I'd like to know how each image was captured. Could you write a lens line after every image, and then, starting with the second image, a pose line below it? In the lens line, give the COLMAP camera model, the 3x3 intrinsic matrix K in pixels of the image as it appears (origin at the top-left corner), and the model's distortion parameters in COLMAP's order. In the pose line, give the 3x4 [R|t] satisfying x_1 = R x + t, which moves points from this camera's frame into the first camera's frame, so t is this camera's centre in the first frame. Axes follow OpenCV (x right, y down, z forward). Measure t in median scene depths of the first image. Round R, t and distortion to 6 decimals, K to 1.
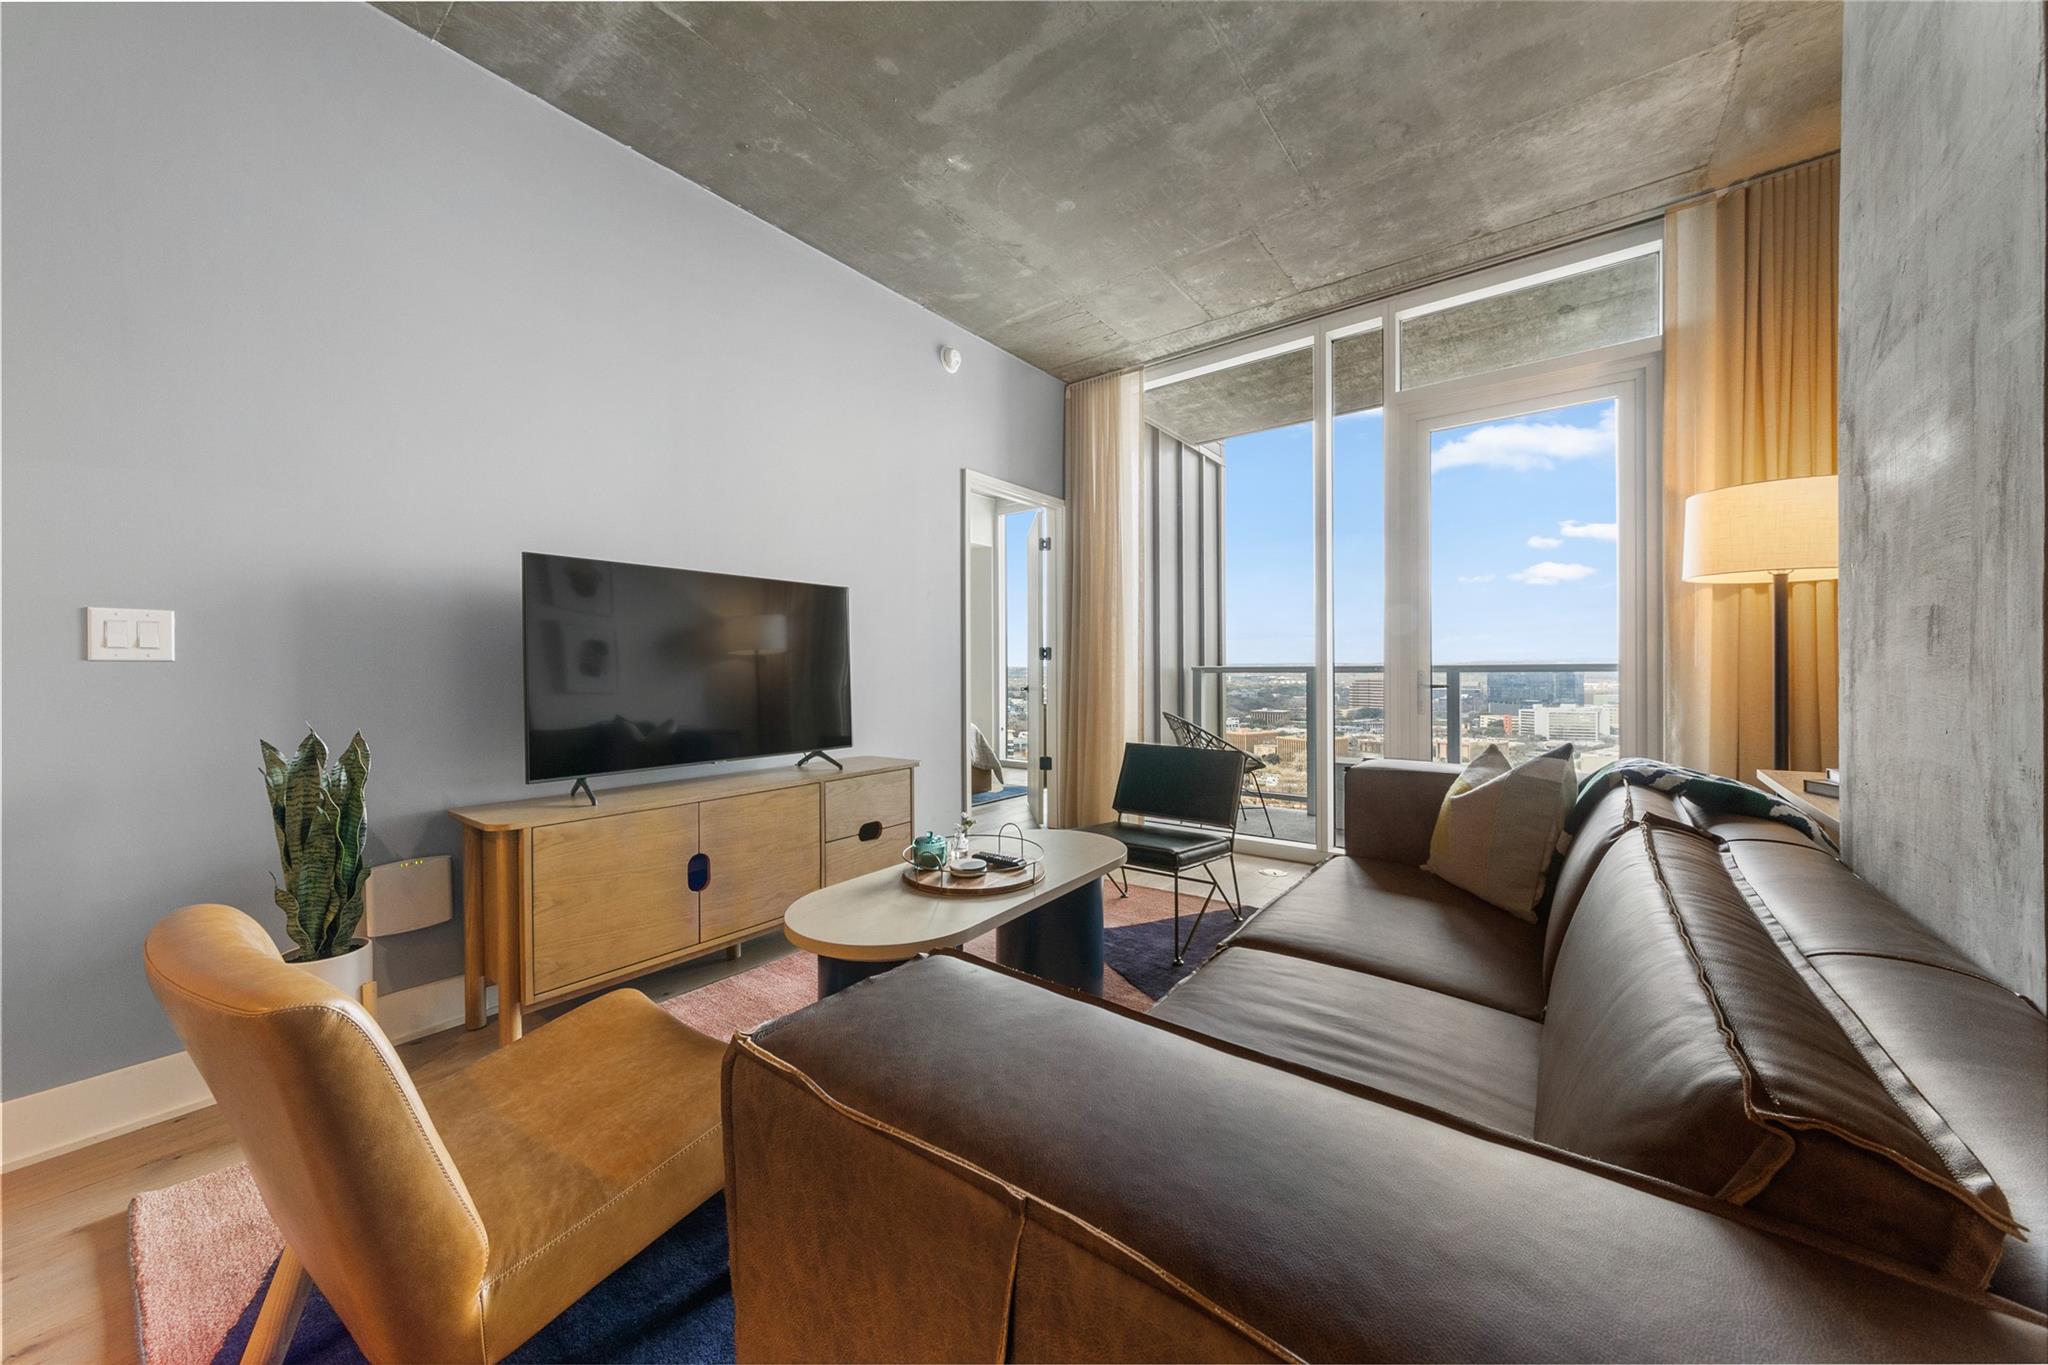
lens RADIAL K [[731.6, 0, 1031.9], [0, 731.6, 673.7], [0, 0, 1]] dist [0.000237, -0.000038]
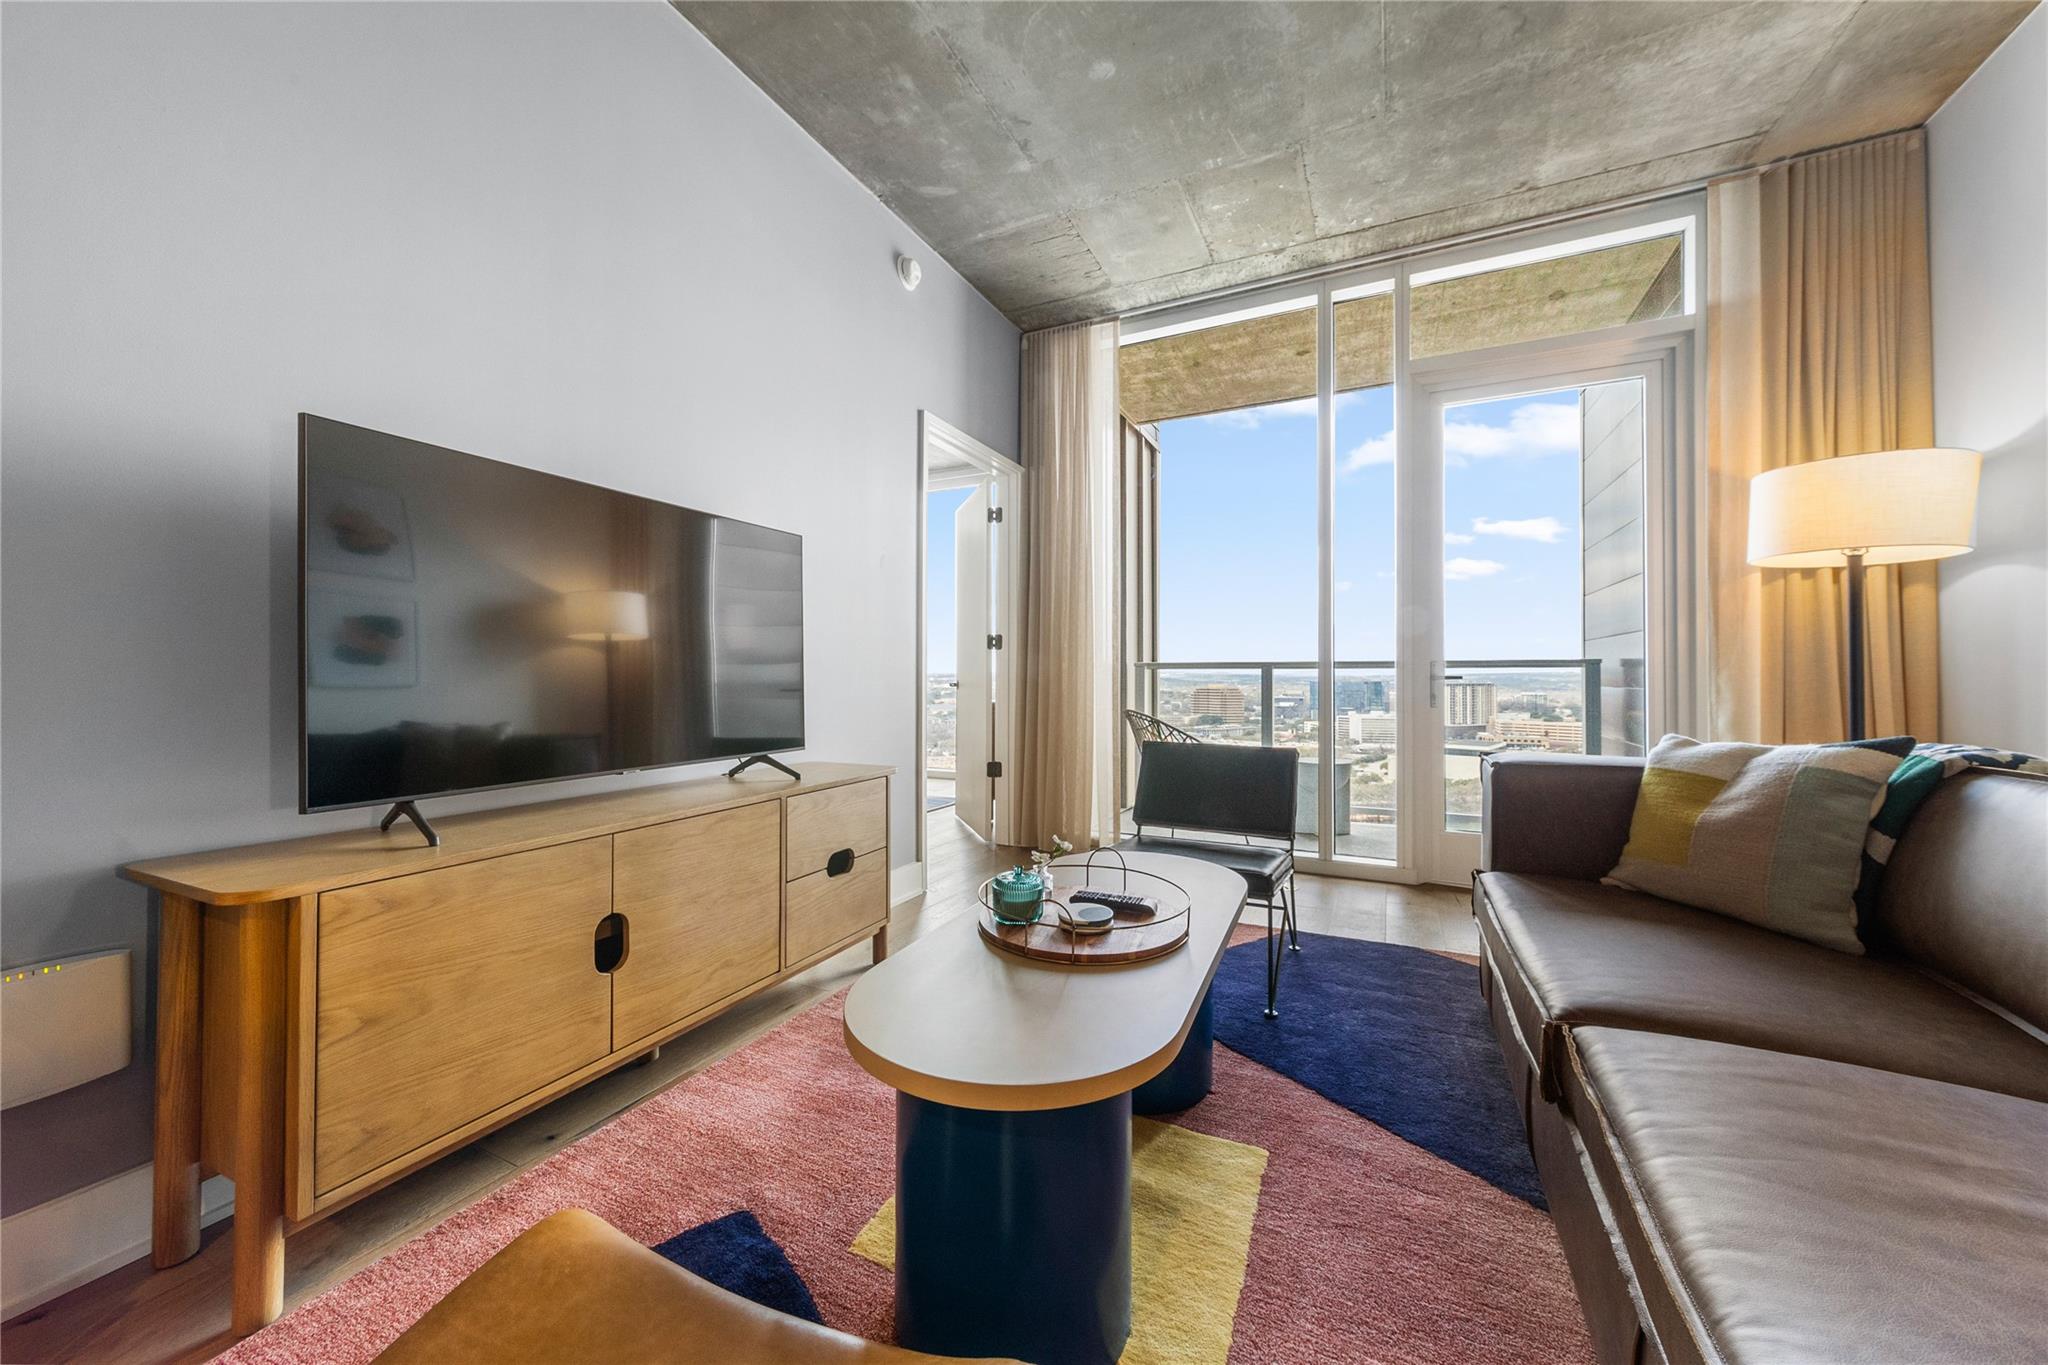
lens RADIAL K [[725.1, 0, 1024.9], [0, 725.1, 675.6], [0, 0, 1]] dist [0.001952, 0.000521]
pose [[0.976530, 0.010284, 0.215137, -0.188939], [-0.007873, 0.999896, -0.012061, 0.032337], [-0.215238, 0.010084, 0.976509, 0.232222]]
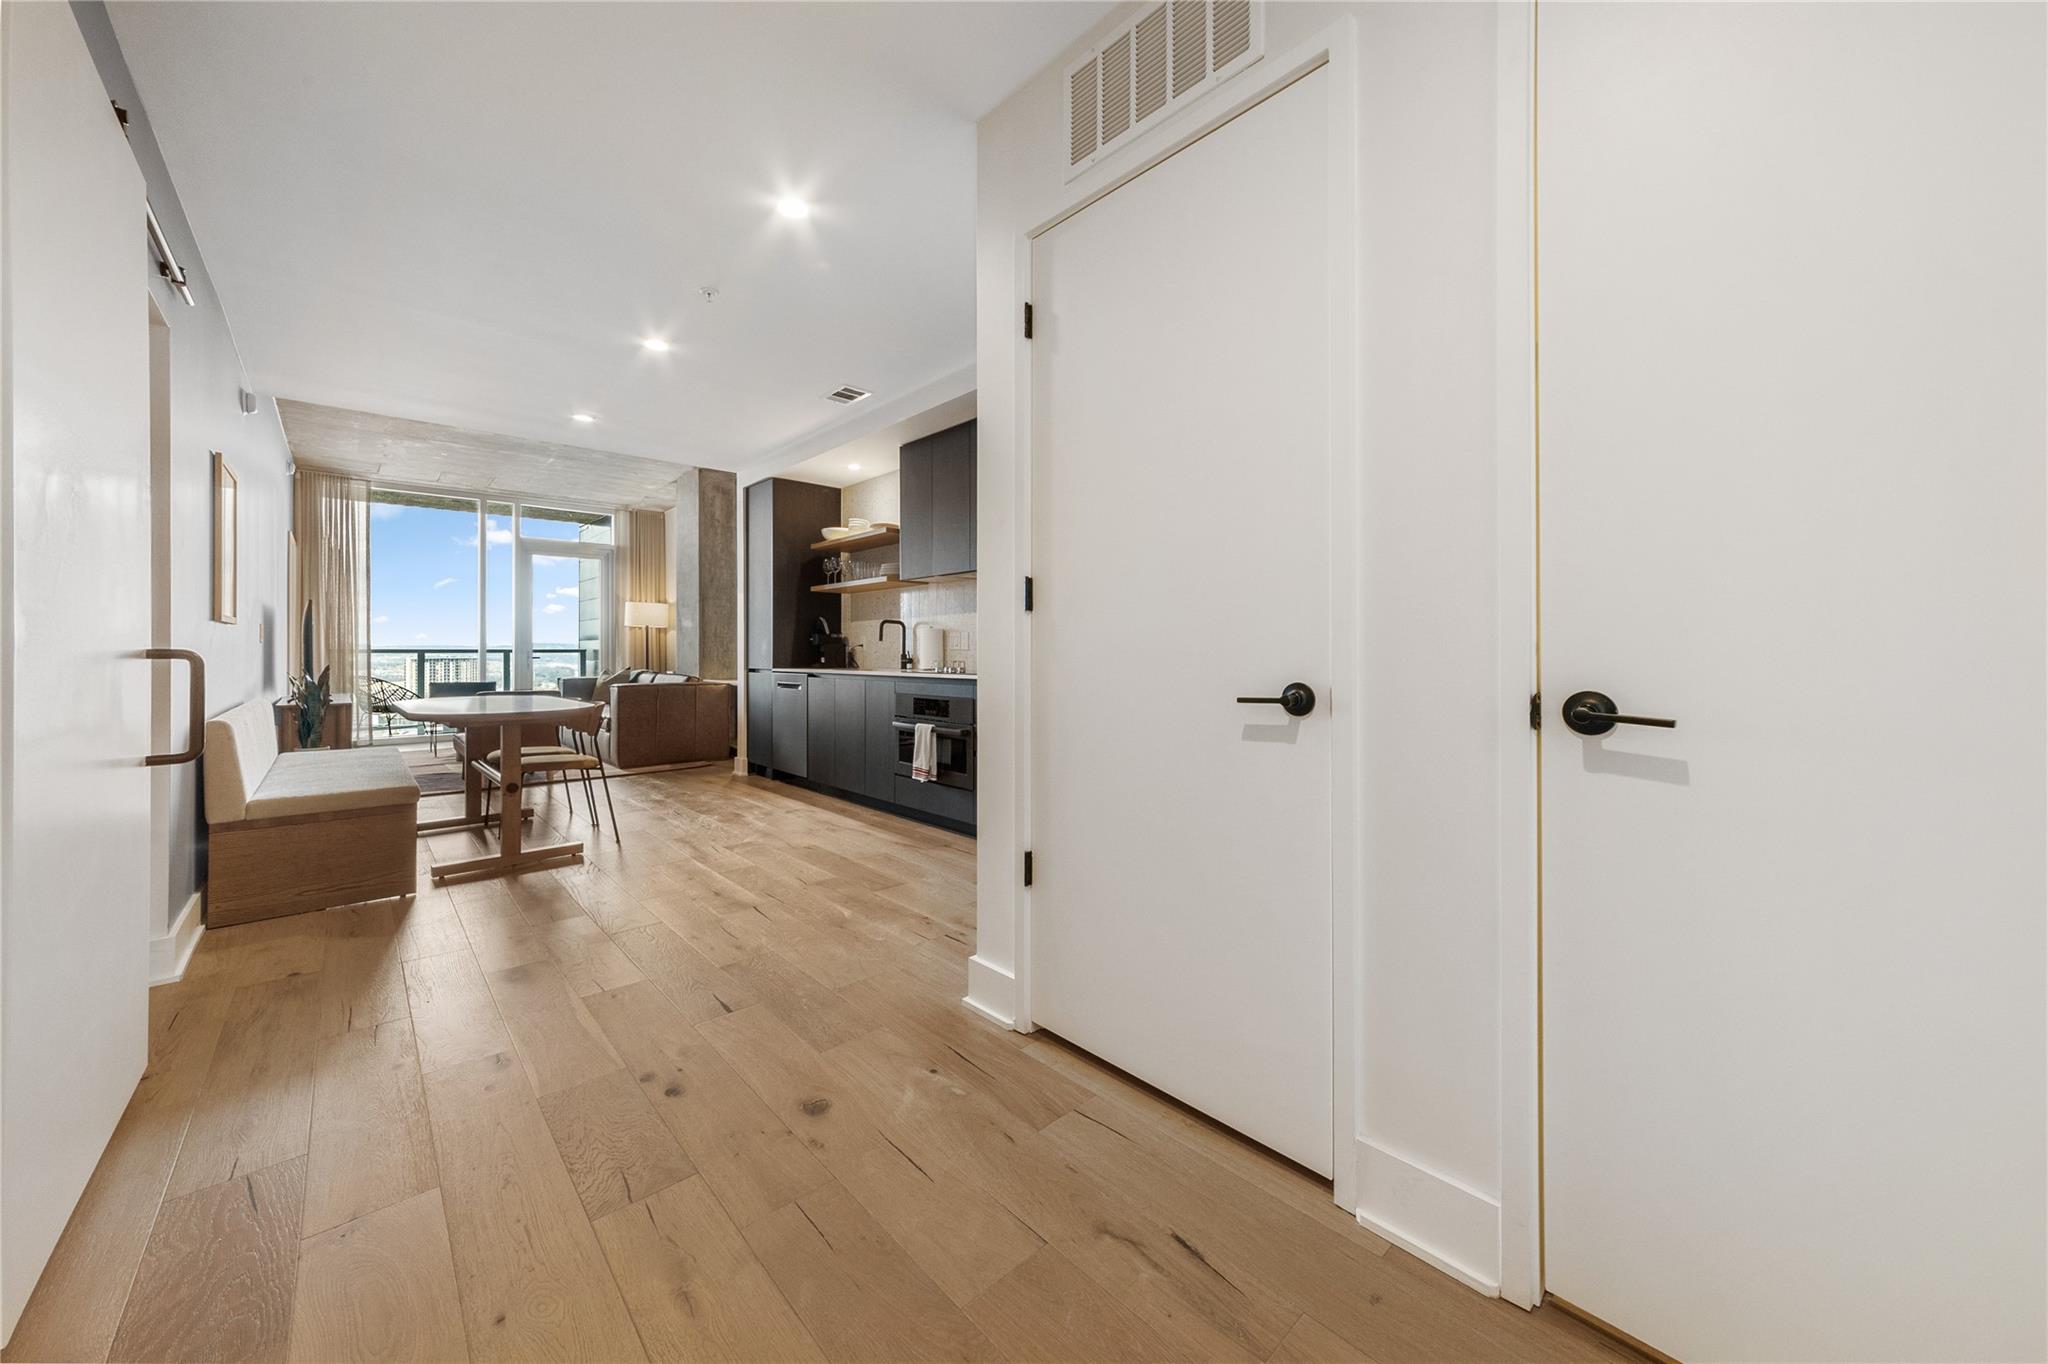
lens RADIAL K [[717.3, 0, 1036.5], [0, 717.3, 651.6], [0, 0, 1]] dist [-0.001552, -0.000207]
pose [[0.116957, 0.012274, 0.993061, -1.844585], [0.008610, 0.999874, -0.013372, 0.048600], [-0.993100, 0.010114, 0.116836, -1.088515]]
